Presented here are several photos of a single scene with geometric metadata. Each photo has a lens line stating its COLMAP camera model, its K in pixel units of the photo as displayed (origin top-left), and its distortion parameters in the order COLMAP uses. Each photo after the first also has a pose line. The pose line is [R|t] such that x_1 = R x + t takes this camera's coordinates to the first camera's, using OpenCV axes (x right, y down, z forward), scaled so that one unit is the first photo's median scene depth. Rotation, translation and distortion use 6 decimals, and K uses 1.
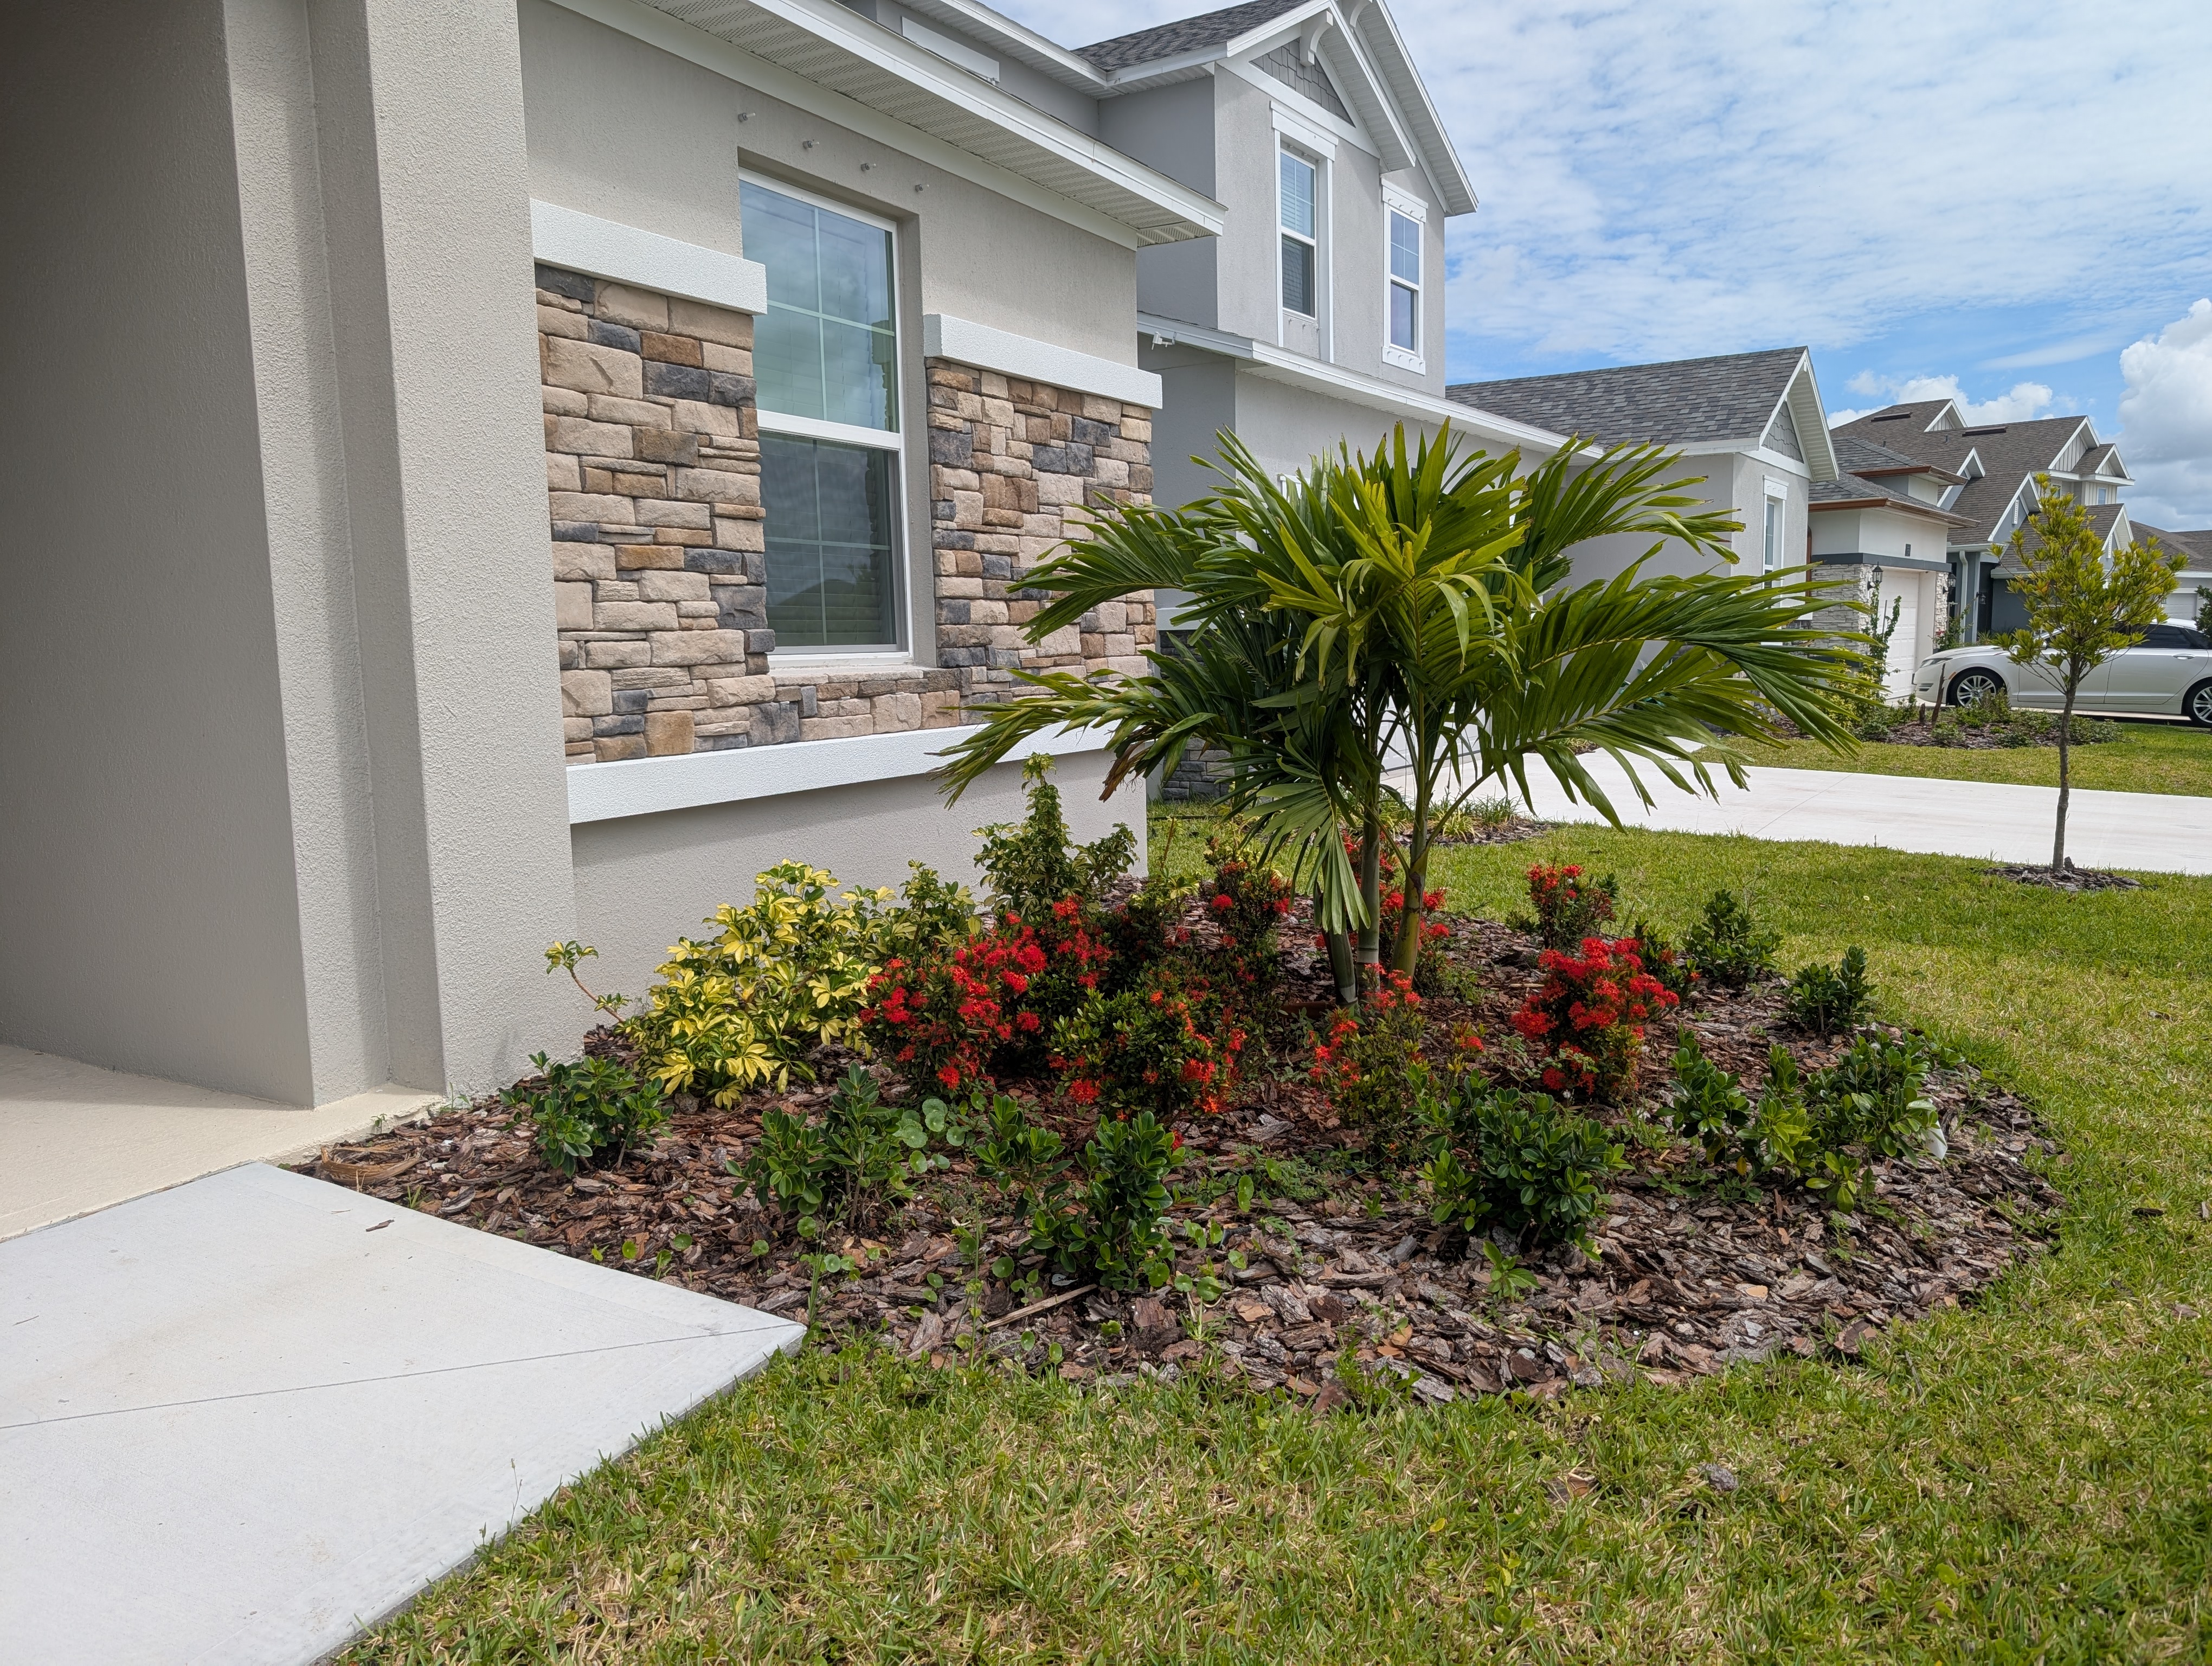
lens RADIAL K [[1625.9, 0, 1118.9], [0, 1625.9, 842.5], [0, 0, 1]] dist [0.089163, -0.200767]
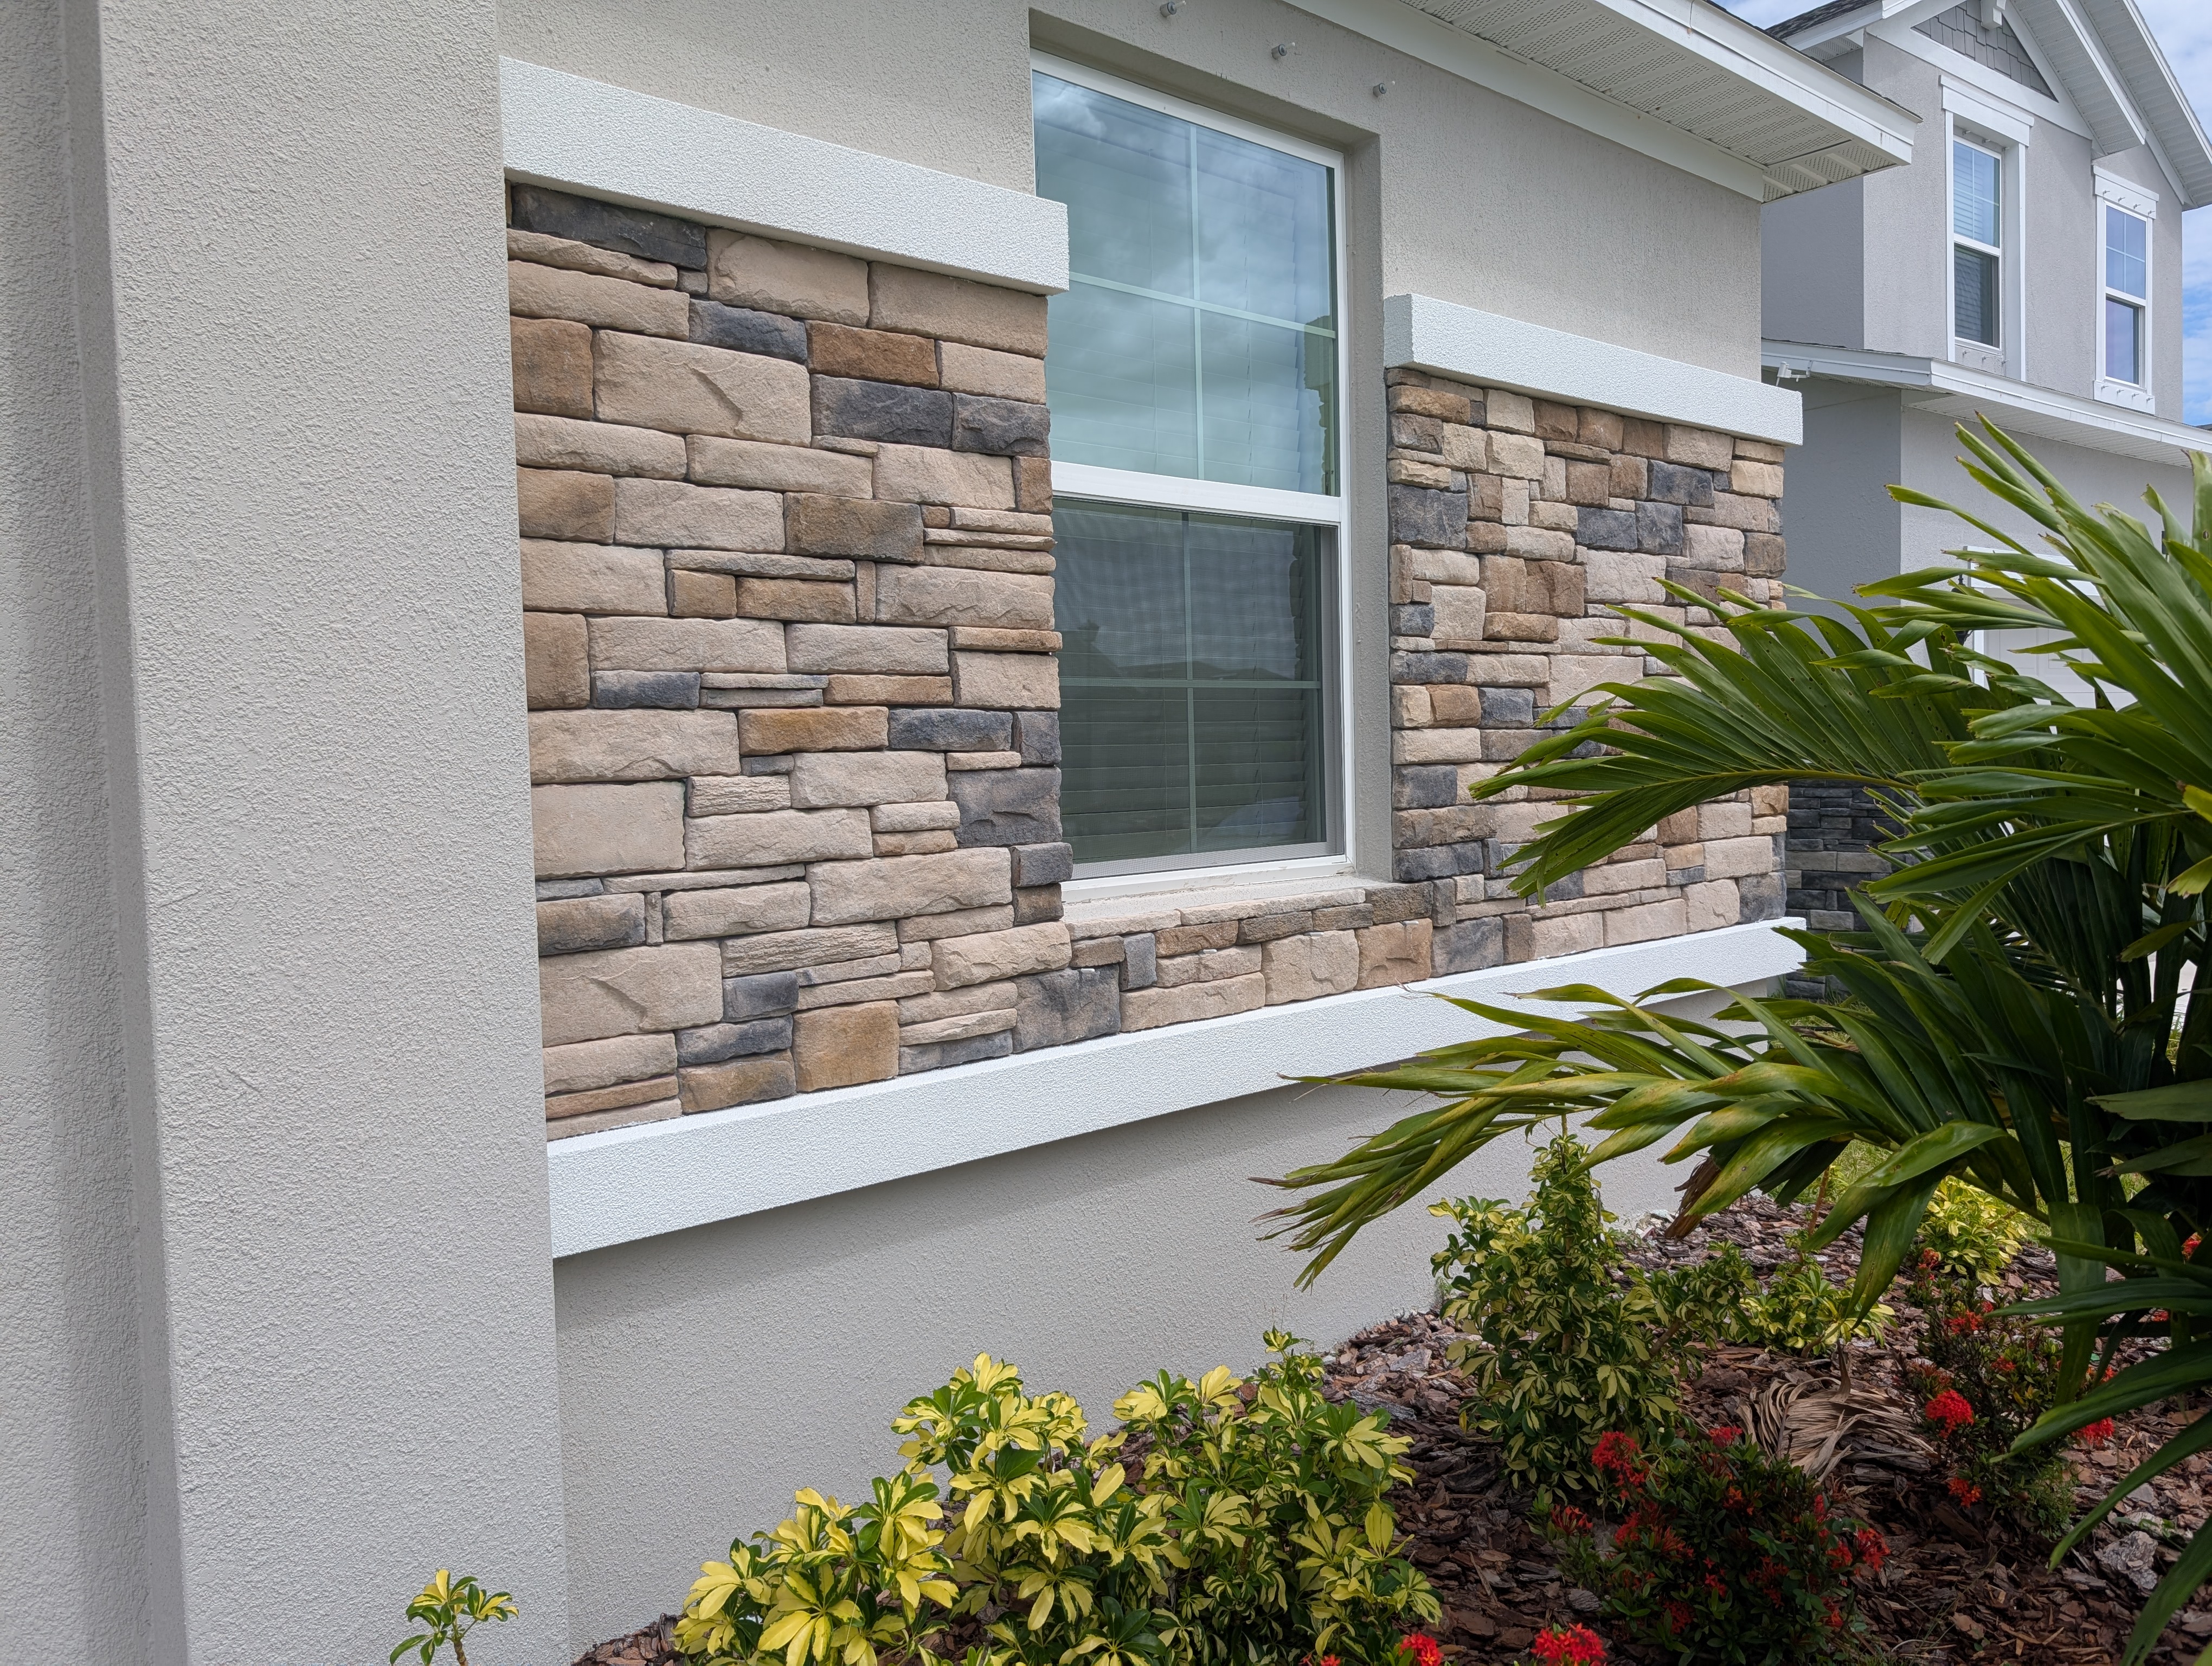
lens RADIAL K [[1571.5, 0, 1133.1], [0, 1571.5, 842.9], [0, 0, 1]] dist [0.061466, -0.082299]
pose [[0.938426, 0.014021, -0.345196, -0.003208], [-0.033844, 0.998101, -0.051466, -0.097120], [0.343819, 0.059980, 0.937118, 0.469825]]
